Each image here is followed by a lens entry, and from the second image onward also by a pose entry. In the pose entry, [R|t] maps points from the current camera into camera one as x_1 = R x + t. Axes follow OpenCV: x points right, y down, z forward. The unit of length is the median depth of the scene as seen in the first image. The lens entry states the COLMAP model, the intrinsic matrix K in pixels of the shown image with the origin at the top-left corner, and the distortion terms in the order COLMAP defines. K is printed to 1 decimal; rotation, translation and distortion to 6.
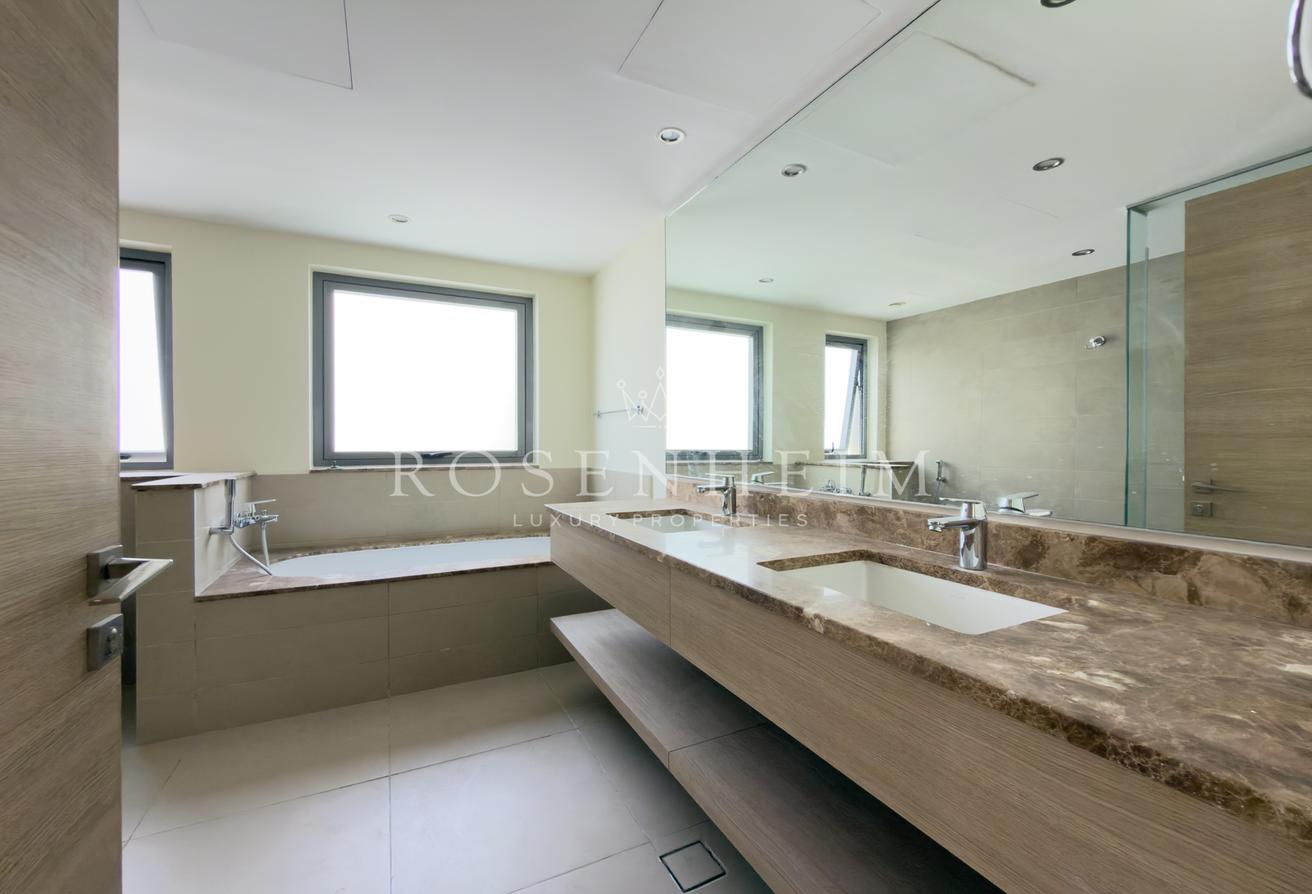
lens RADIAL K [[540.0, 0, 669.4], [0, 540.0, 446.5], [0, 0, 1]] dist [-0.000405, 0.000410]
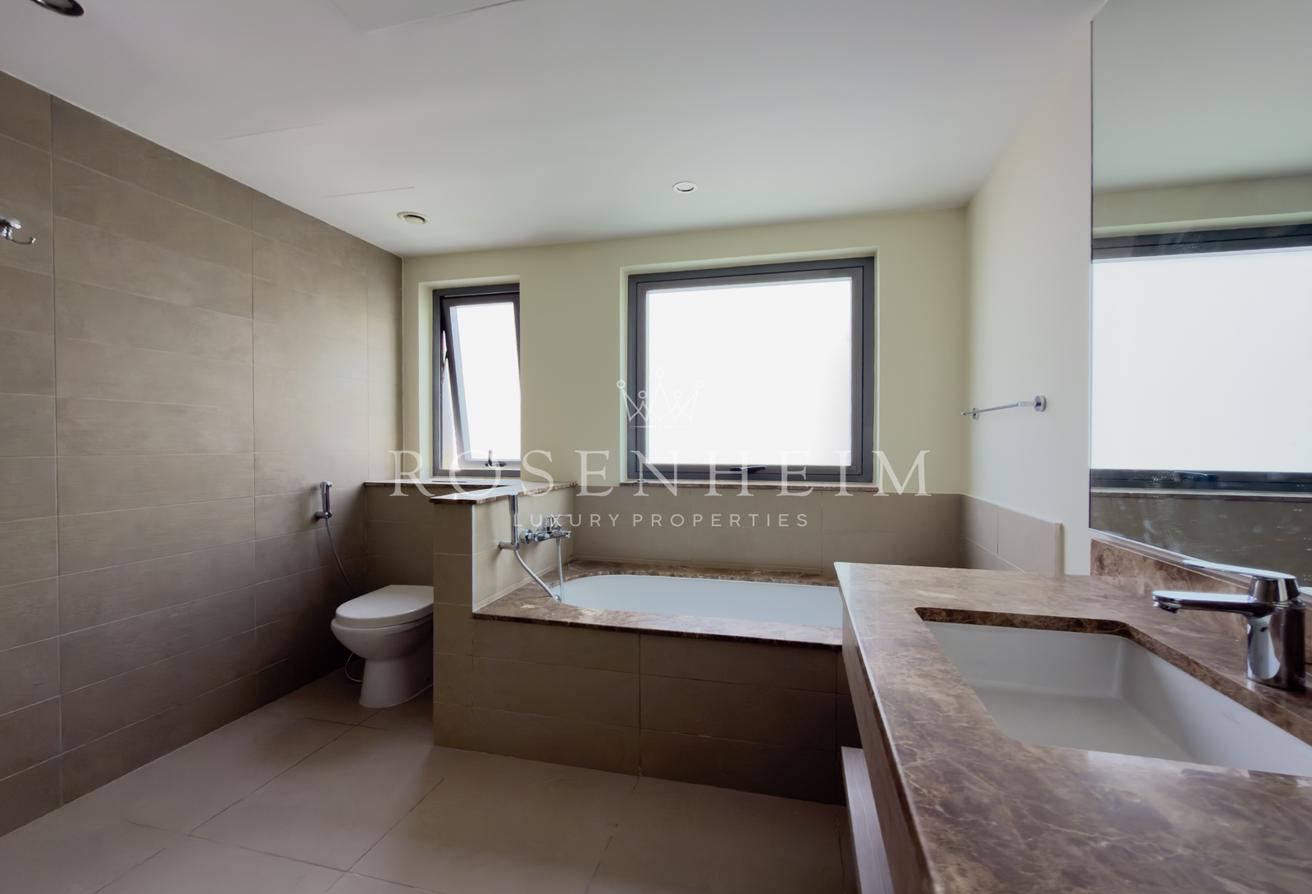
lens RADIAL K [[540.0, 0, 669.4], [0, 540.0, 446.5], [0, 0, 1]] dist [-0.000405, 0.000410]
pose [[0.743409, 0.006253, -0.668807, 0.037524], [-0.007422, 0.999972, 0.001099, -0.021930], [0.668796, 0.004147, 0.743435, 0.344097]]
